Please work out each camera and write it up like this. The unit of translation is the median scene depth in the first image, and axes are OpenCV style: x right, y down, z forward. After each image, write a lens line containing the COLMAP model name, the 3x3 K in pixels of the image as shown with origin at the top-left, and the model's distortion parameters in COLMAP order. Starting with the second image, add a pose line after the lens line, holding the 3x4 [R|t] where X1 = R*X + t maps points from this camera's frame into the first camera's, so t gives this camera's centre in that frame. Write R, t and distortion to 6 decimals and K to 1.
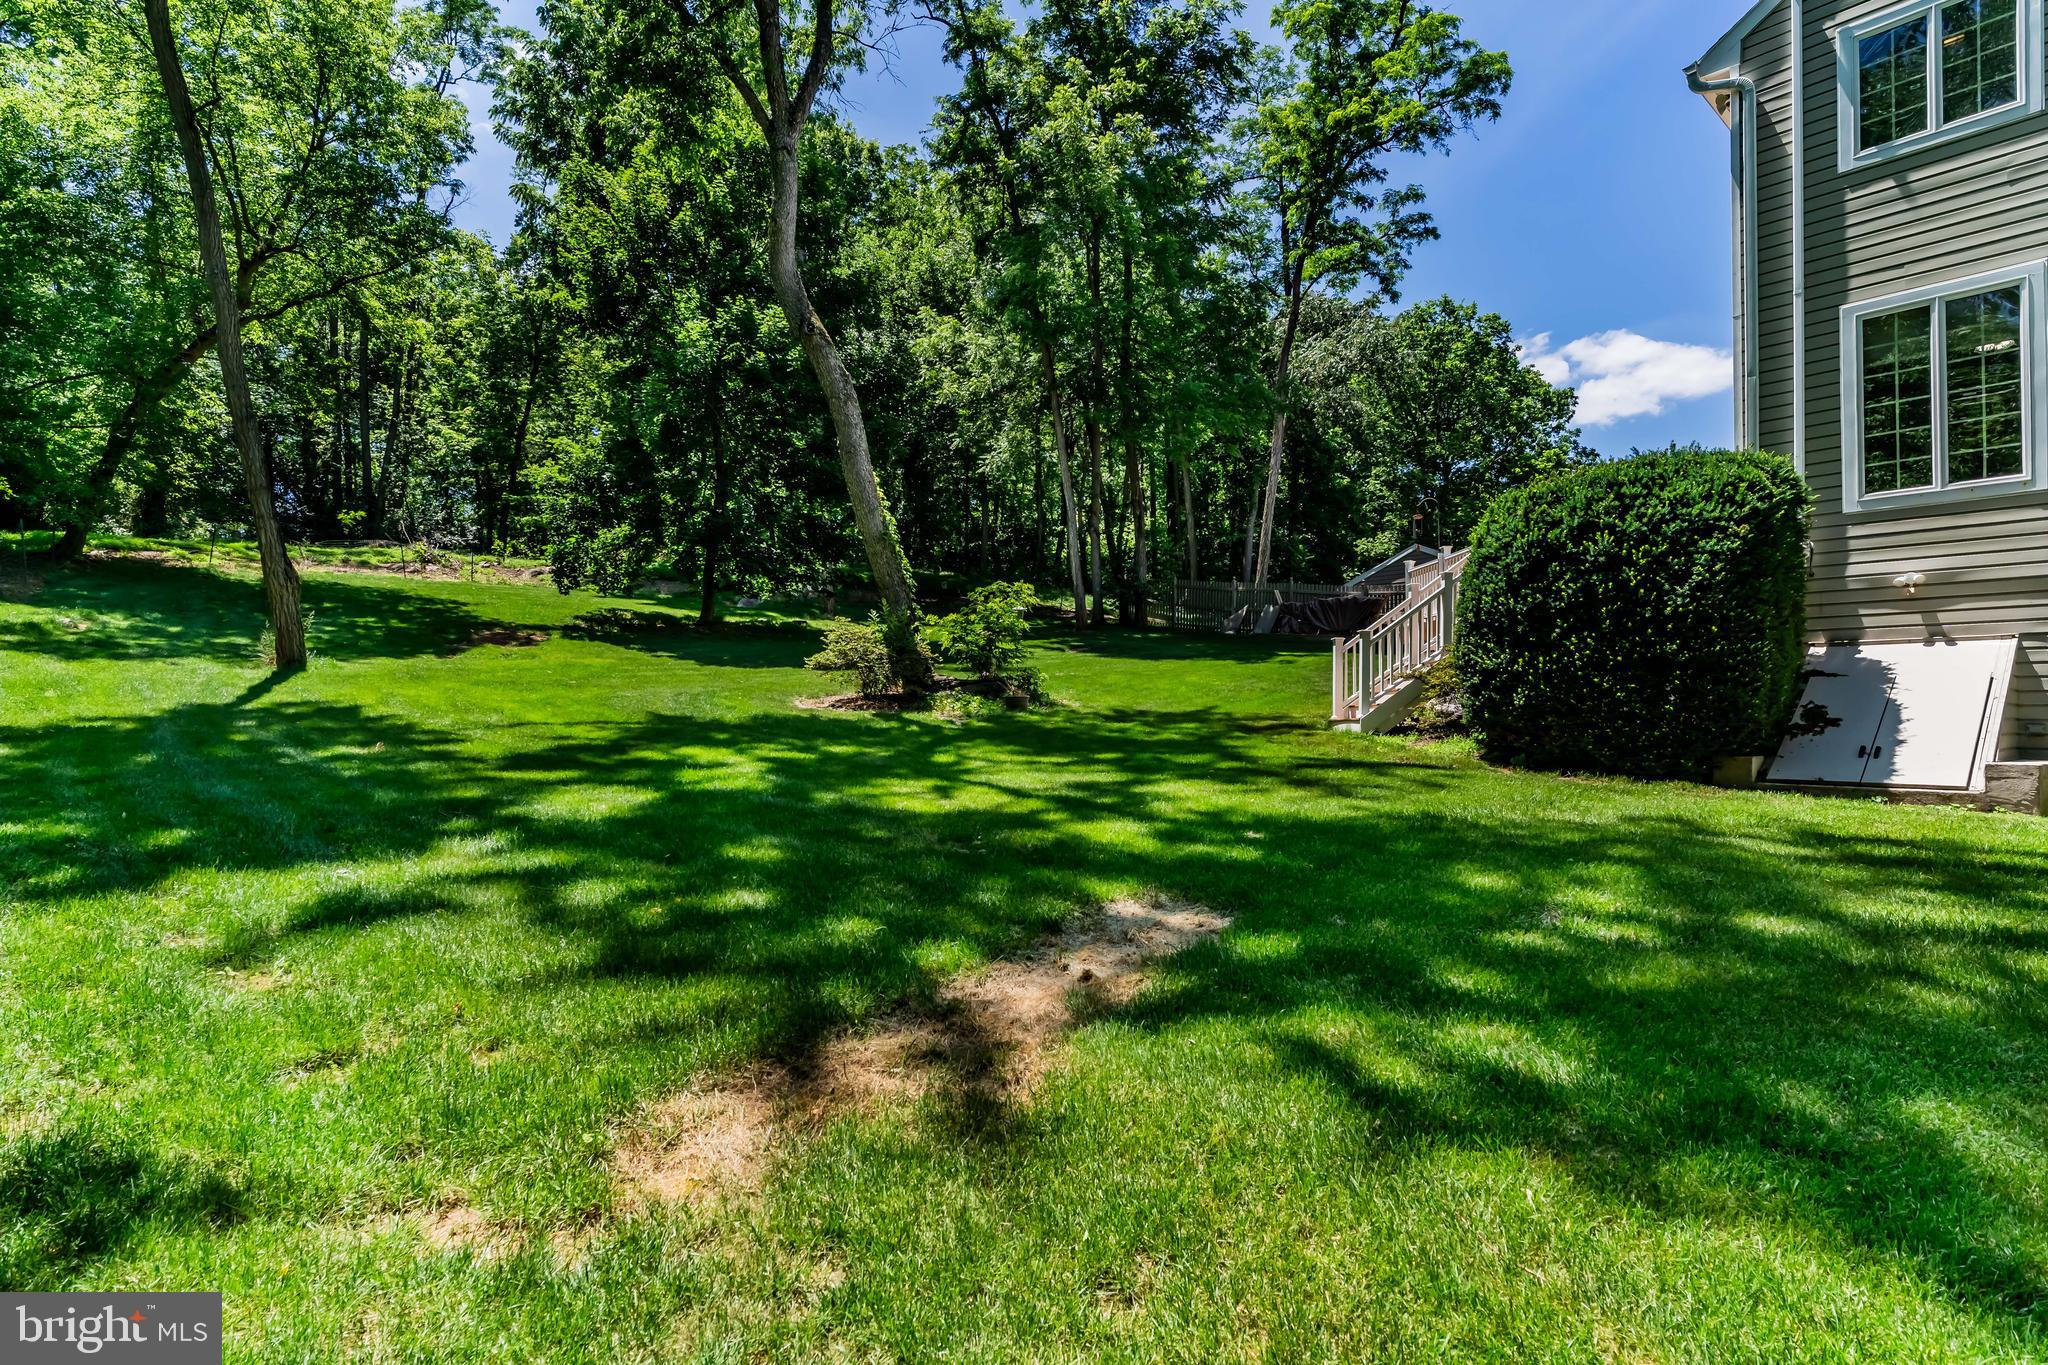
lens RADIAL K [[1045.8, 0, 1036.1], [0, 1045.8, 690.2], [0, 0, 1]] dist [-0.004848, 0.000632]
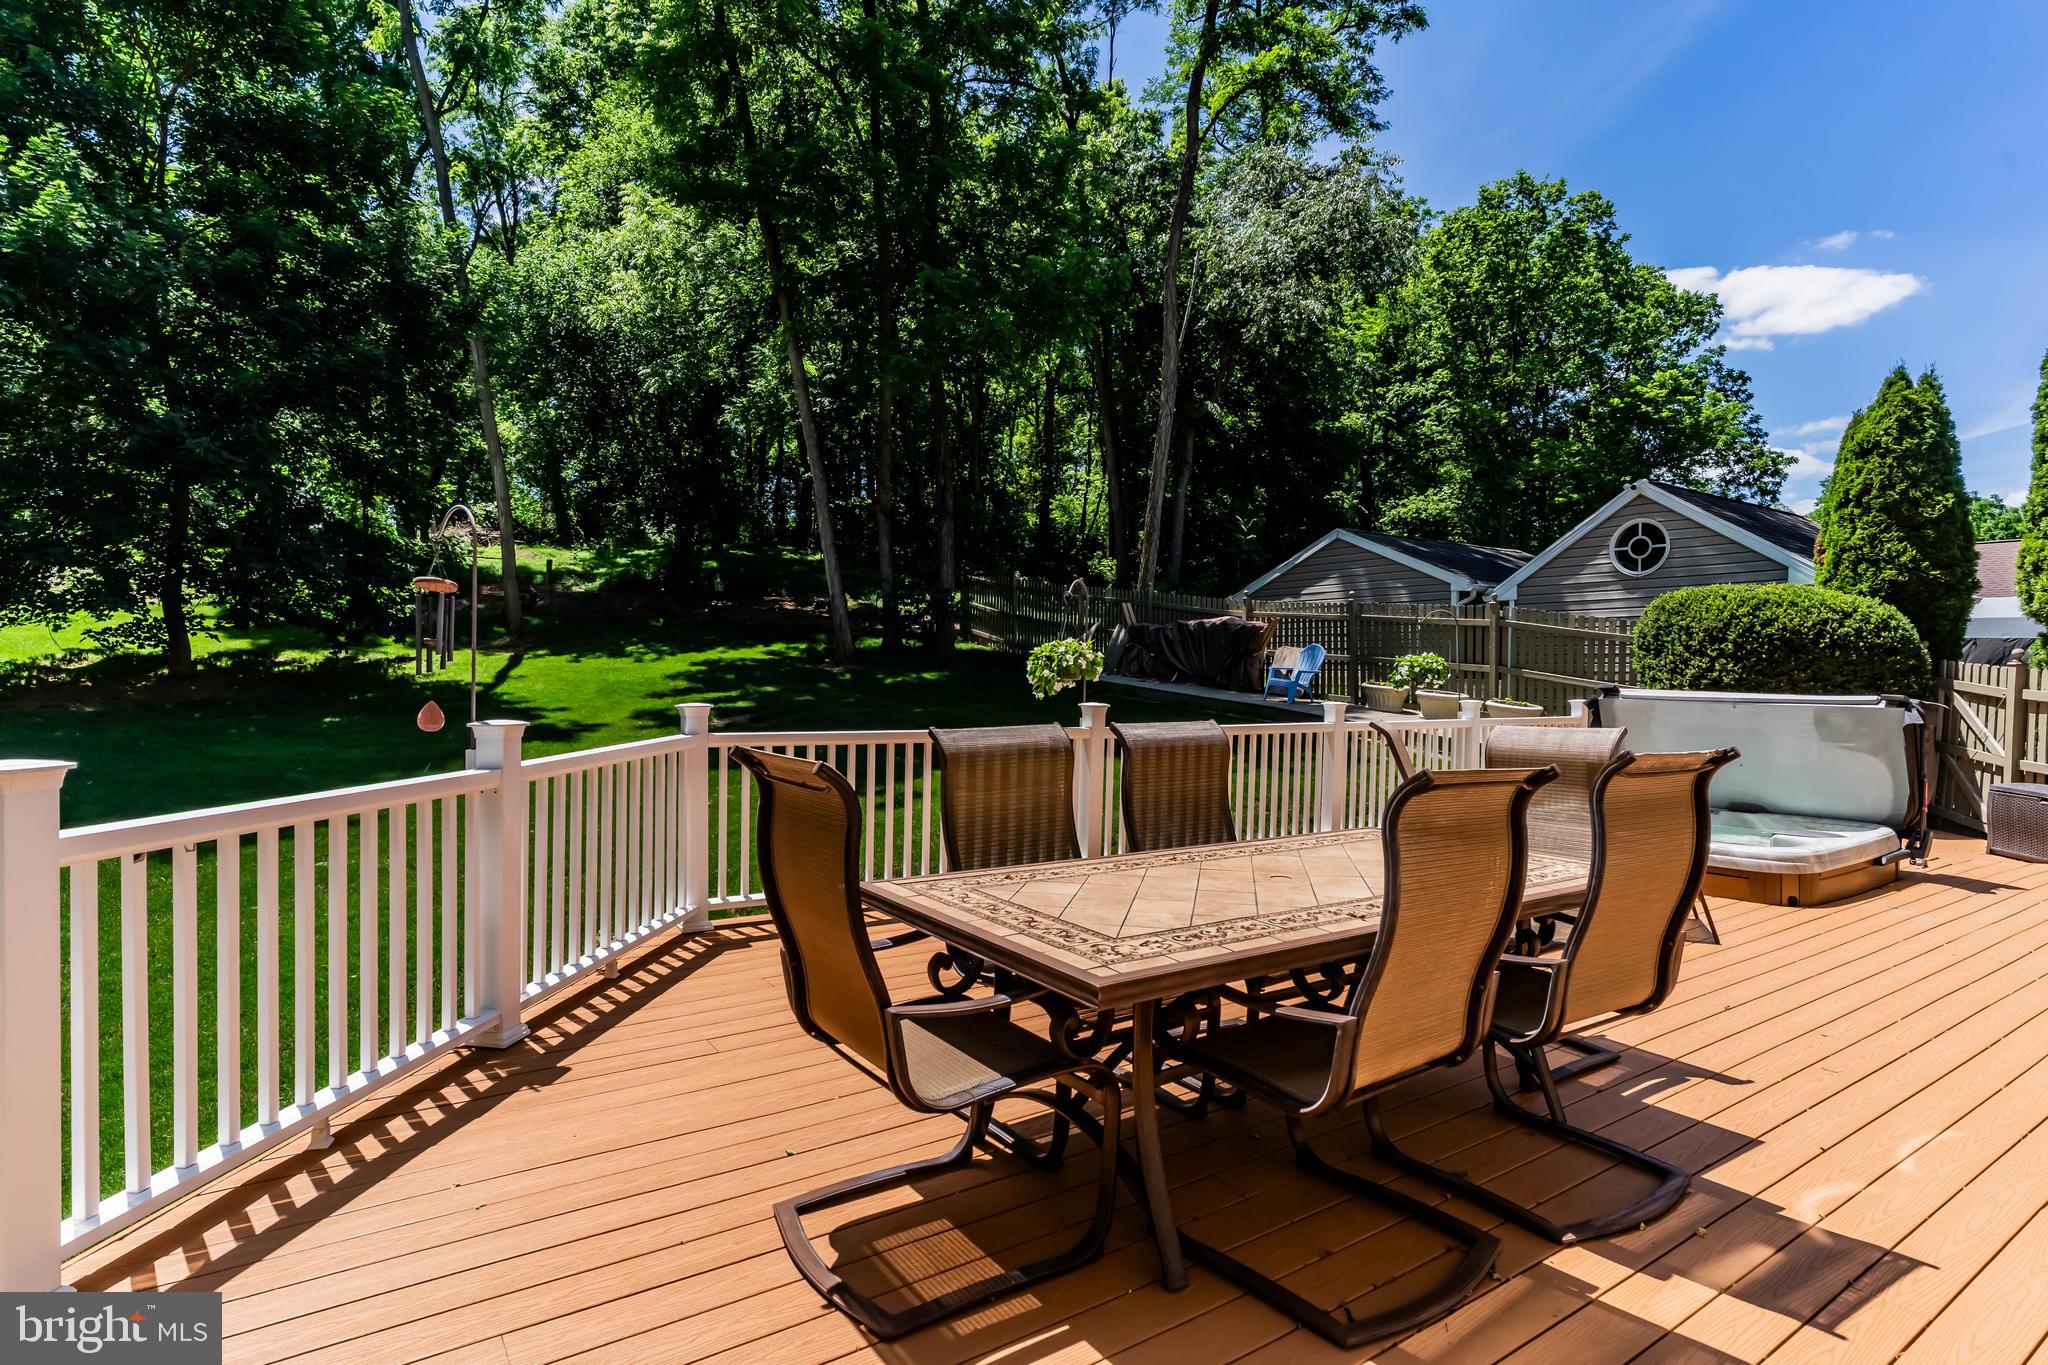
lens RADIAL K [[1045.8, 0, 1011.5], [0, 1045.8, 679.5], [0, 0, 1]] dist [-0.004848, 0.000632]
pose [[0.991121, 0.000442, -0.132963, 0.124819], [0.003940, 0.999458, 0.032695, -0.035915], [0.132905, -0.032929, 0.990582, 0.188393]]
